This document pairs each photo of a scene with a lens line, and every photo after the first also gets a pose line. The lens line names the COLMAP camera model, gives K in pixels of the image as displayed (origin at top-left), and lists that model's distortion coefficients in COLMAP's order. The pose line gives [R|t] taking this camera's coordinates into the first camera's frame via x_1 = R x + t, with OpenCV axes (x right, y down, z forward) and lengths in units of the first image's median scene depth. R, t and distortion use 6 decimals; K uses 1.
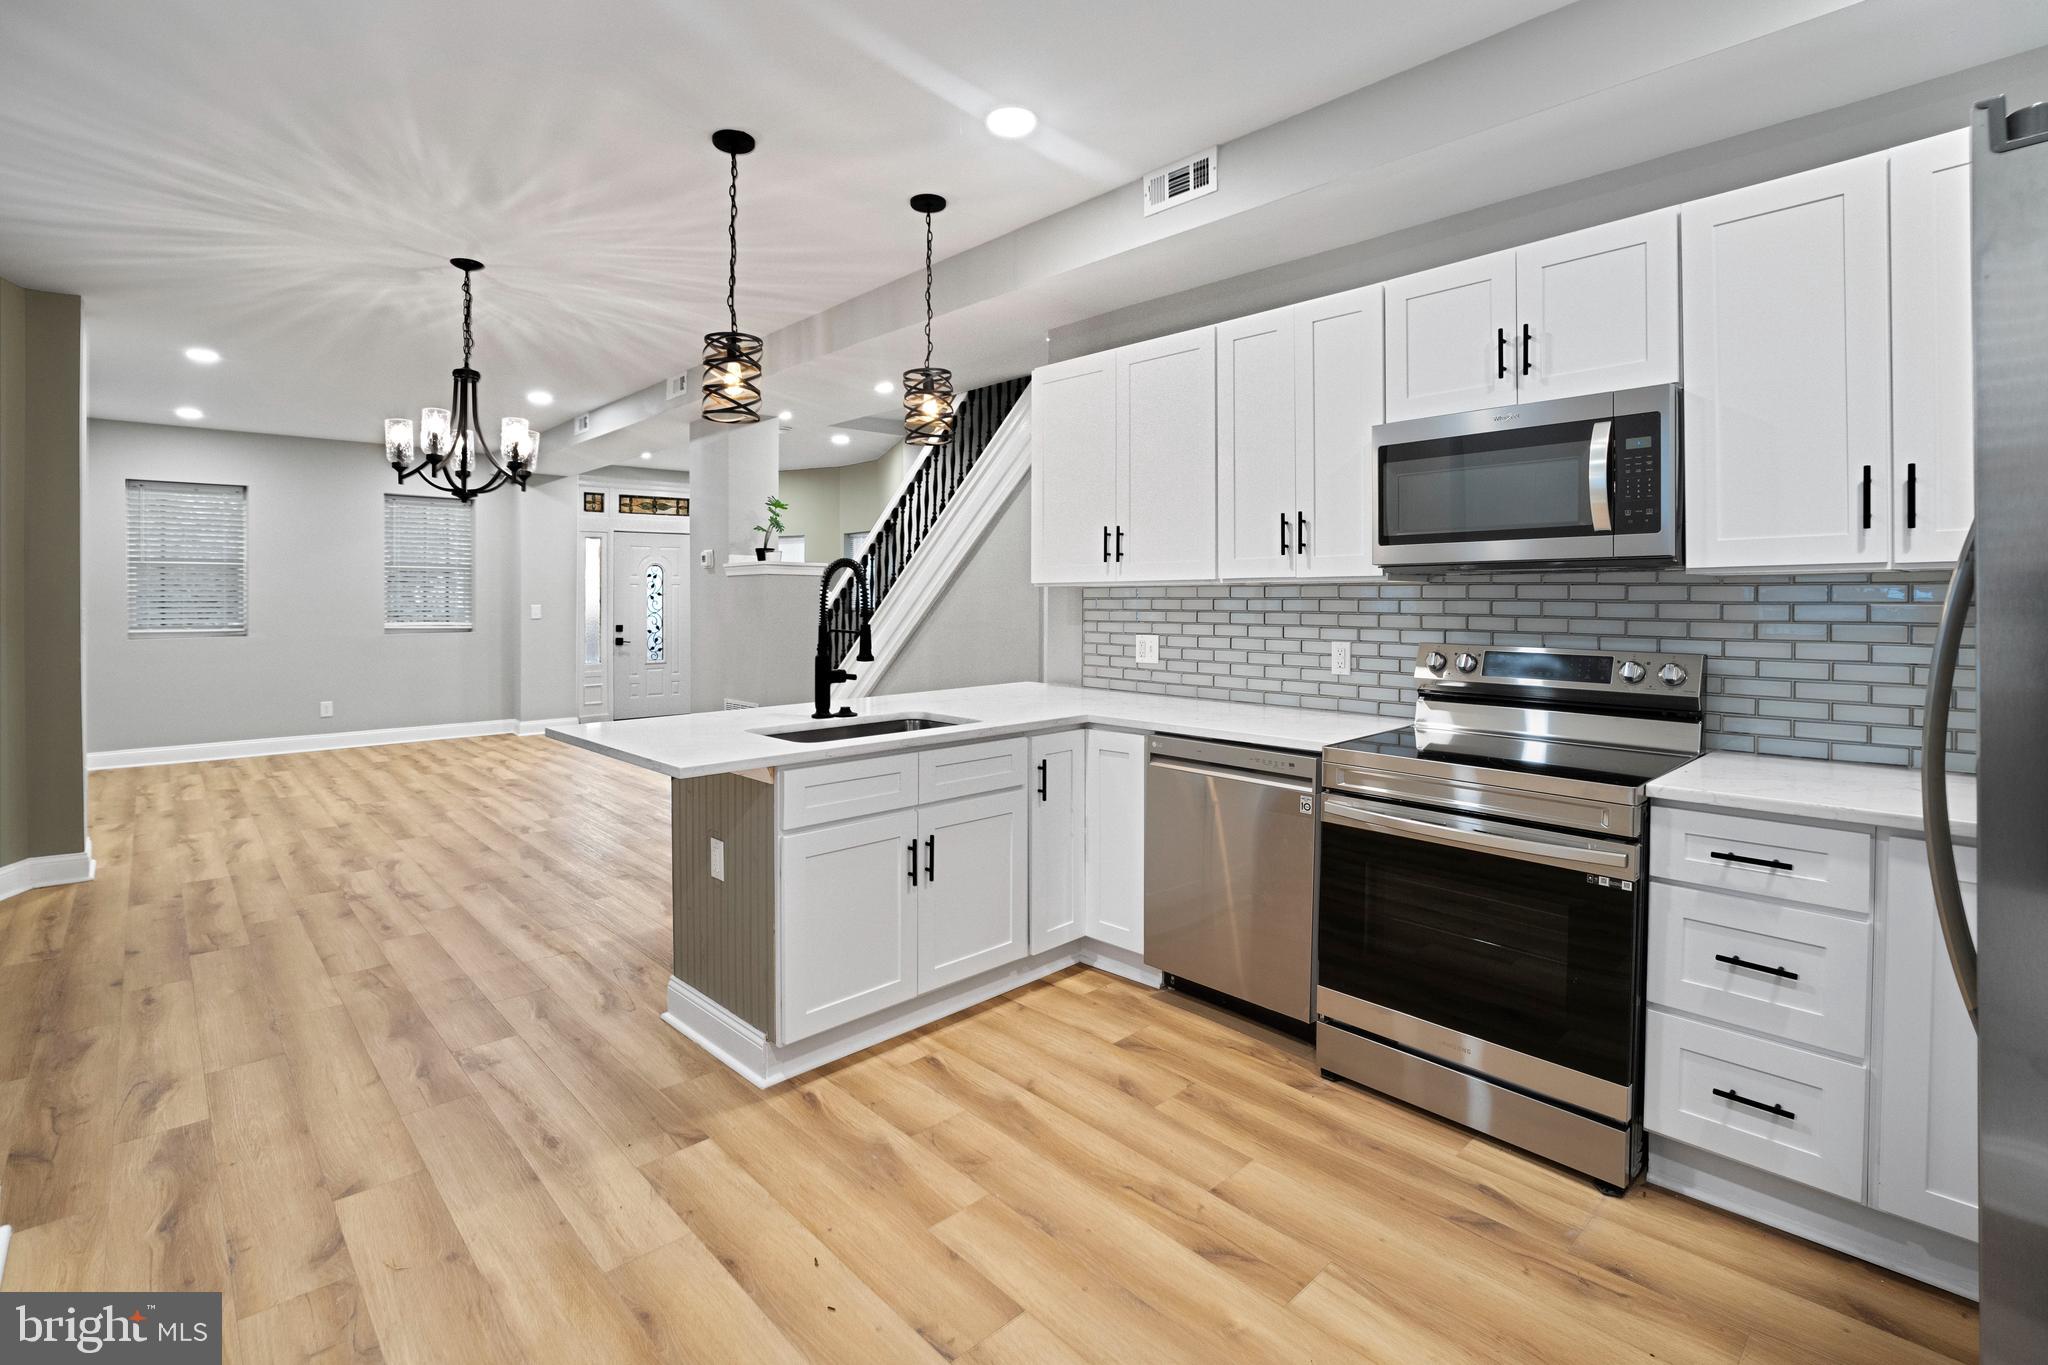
lens RADIAL K [[961.4, 0, 1042.4], [0, 961.4, 606.2], [0, 0, 1]] dist [-0.040359, 0.017047]
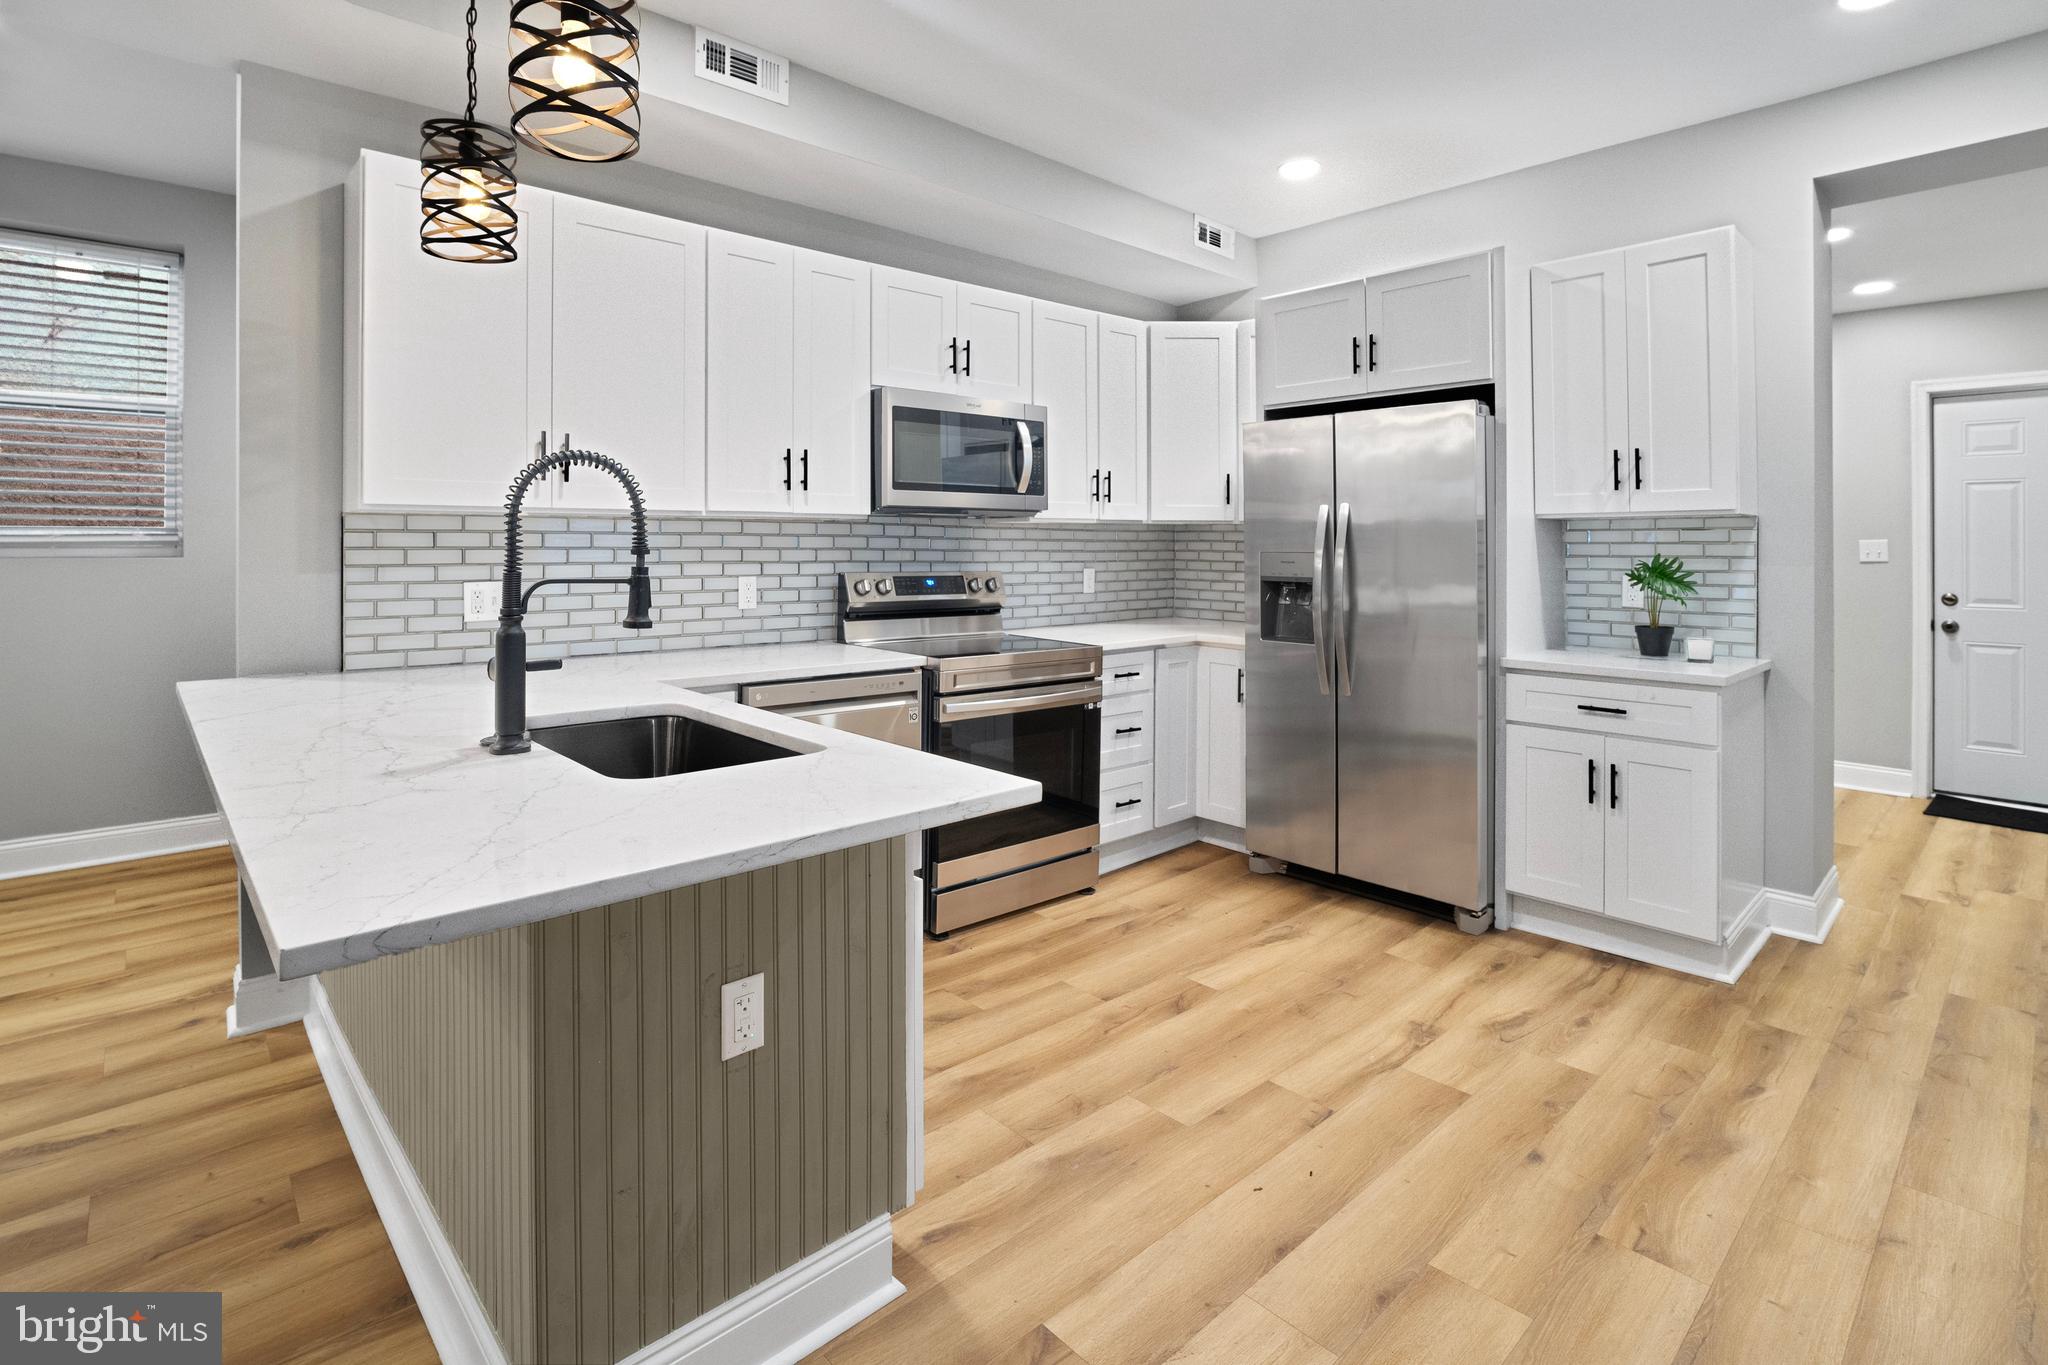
lens RADIAL K [[969.3, 0, 1025.6], [0, 969.3, 544.5], [0, 0, 1]] dist [-0.000115, 0.001360]
pose [[0.031633, 0.002084, 0.999497, -0.941846], [0.006097, 0.999979, -0.002278, 0.009144], [-0.999481, 0.006166, 0.031620, 0.893187]]
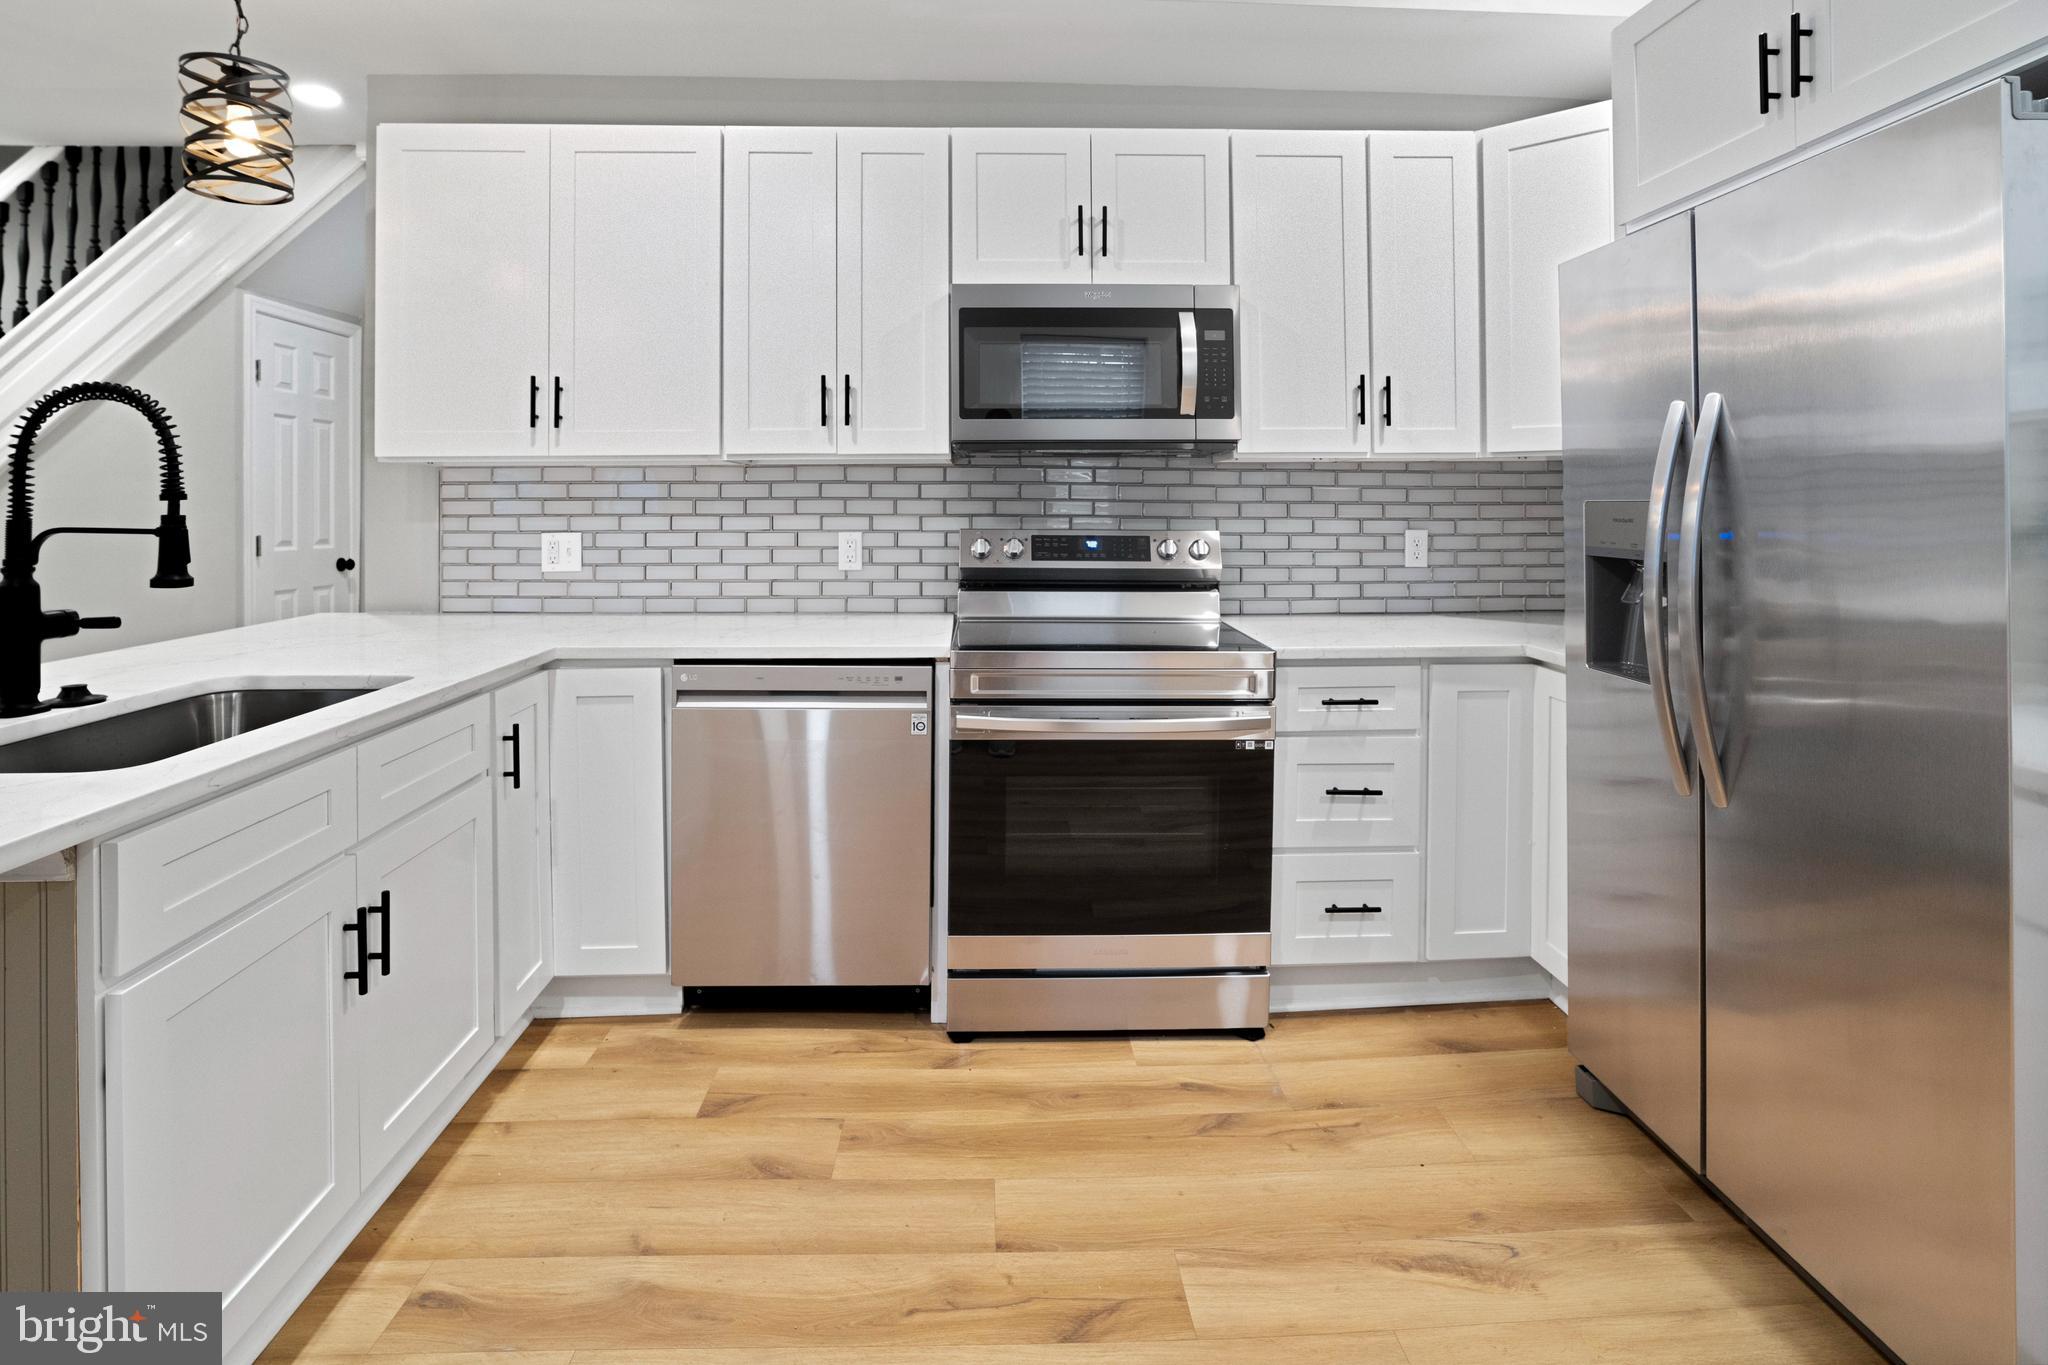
lens RADIAL K [[968.8, 0, 1029.3], [0, 968.8, 505.6], [0, 0, 1]] dist [-0.033894, 0.009935]
pose [[0.662311, -0.001985, 0.749226, -0.313316], [0.007508, 0.999964, -0.003988, 0.023459], [-0.749191, 0.008267, 0.662302, 0.398372]]
